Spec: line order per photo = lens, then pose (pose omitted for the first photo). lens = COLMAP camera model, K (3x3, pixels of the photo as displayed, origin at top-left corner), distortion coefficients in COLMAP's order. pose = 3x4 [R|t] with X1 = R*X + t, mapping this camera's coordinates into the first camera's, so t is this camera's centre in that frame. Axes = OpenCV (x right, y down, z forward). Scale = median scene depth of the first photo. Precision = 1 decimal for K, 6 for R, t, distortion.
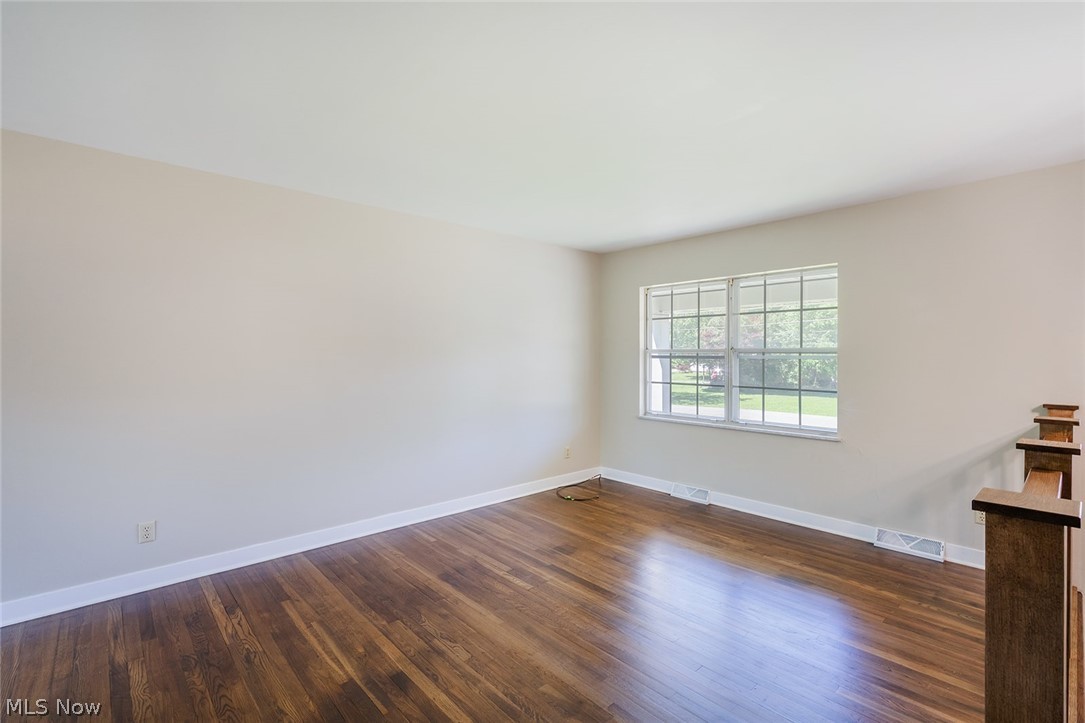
lens RADIAL K [[491.1, 0, 540.5], [0, 491.1, 357.0], [0, 0, 1]] dist [-0.003100, 0.000075]
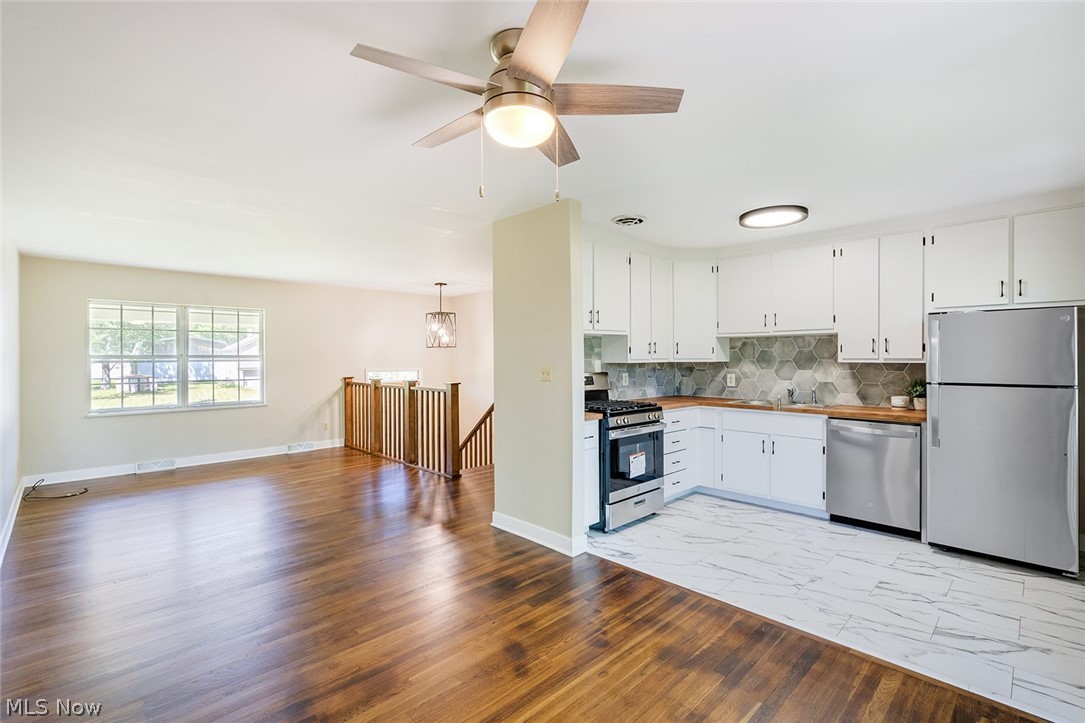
lens RADIAL K [[491.1, 0, 540.5], [0, 491.1, 357.0], [0, 0, 1]] dist [-0.003100, 0.000075]
pose [[-0.034826, 0.001035, 0.999393, -1.226373], [0.008196, 0.999966, -0.000750, -0.001745], [-0.999360, 0.008165, -0.034833, 0.031324]]
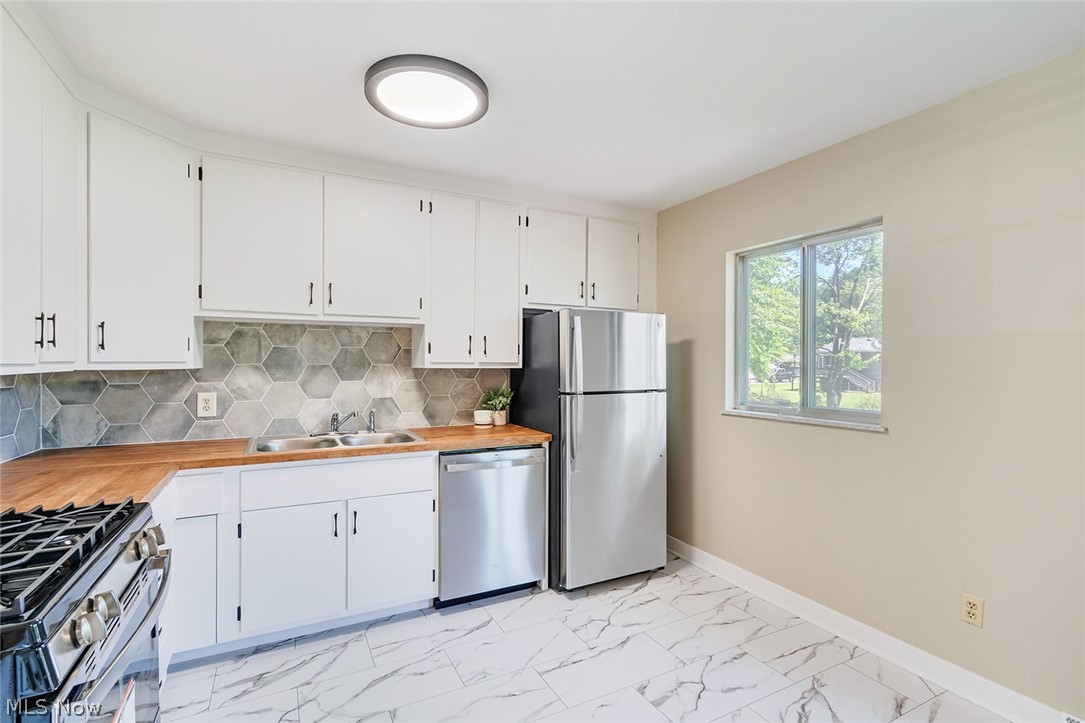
lens RADIAL K [[489.7, 0, 538.5], [0, 489.7, 364.4], [0, 0, 1]] dist [-0.000191, -0.000244]
pose [[-0.966973, -0.002308, 0.254867, -0.494359], [-0.000771, 0.999981, 0.006130, 0.004752], [-0.254876, 0.005731, -0.966957, 0.002880]]
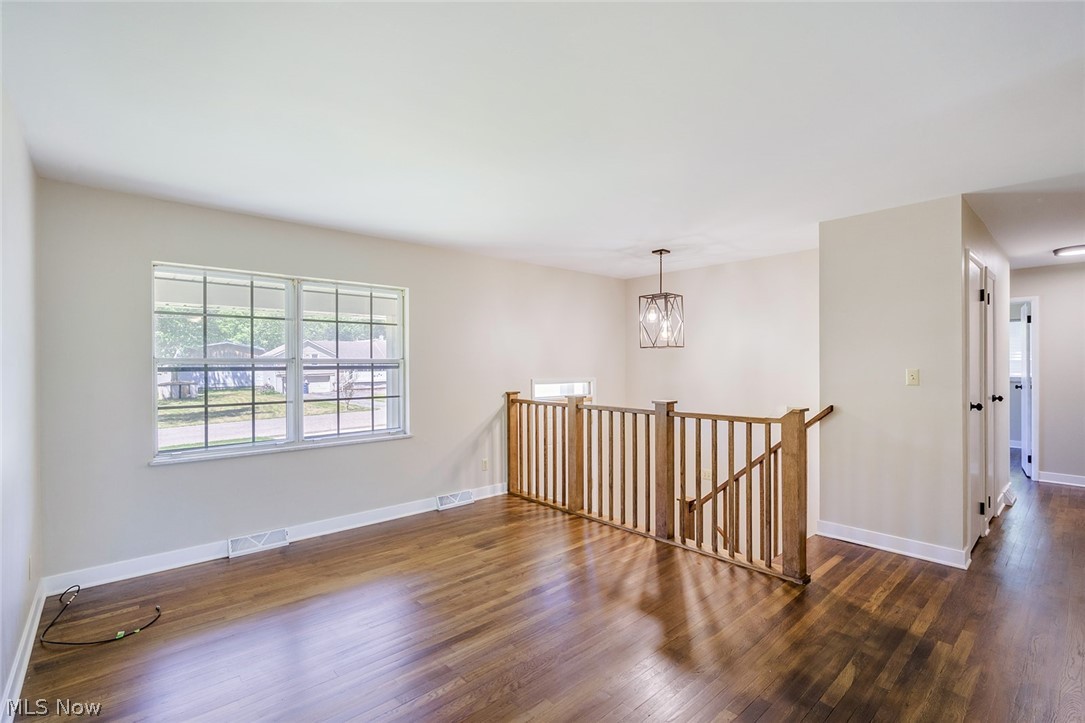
lens RADIAL K [[489.7, 0, 538.5], [0, 489.7, 364.4], [0, 0, 1]] dist [-0.000191, -0.000244]
pose [[0.012975, -0.000354, 0.999916, -0.562677], [0.008192, 0.999966, 0.000248, -0.003521], [-0.999882, 0.008188, 0.012977, 0.646726]]
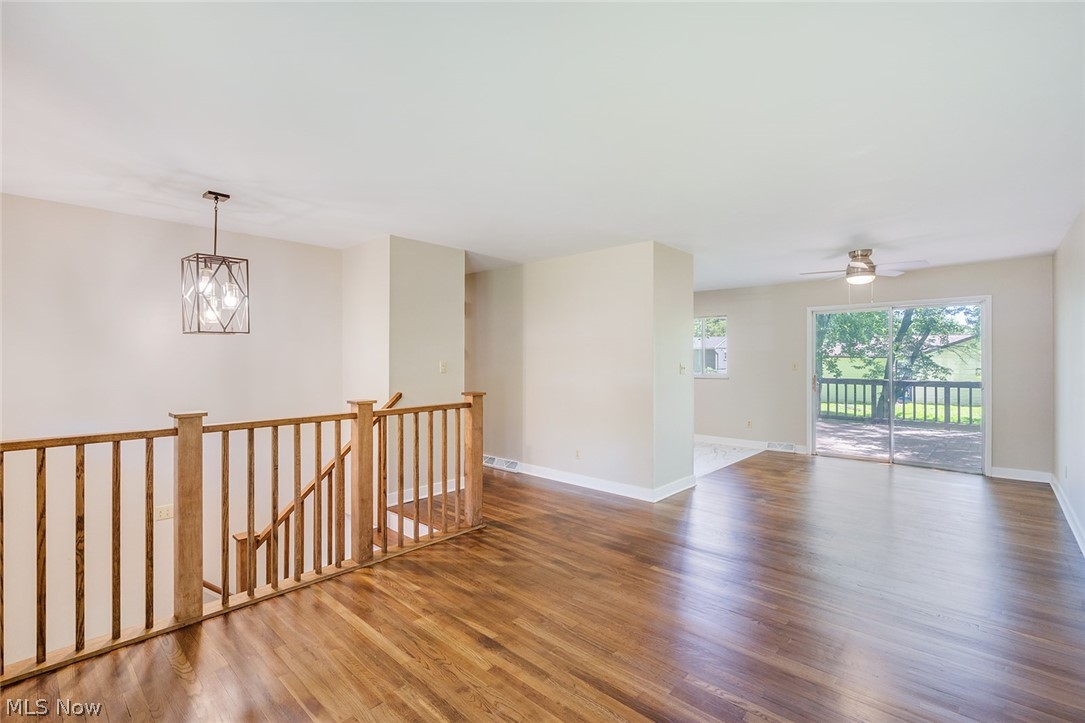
lens RADIAL K [[489.7, 0, 538.5], [0, 489.7, 364.4], [0, 0, 1]] dist [-0.000191, -0.000244]
pose [[-0.996602, 0.004813, -0.082222, 0.191597], [0.003859, 0.999923, 0.011756, 0.002135], [0.082272, 0.011399, -0.996545, 1.258302]]
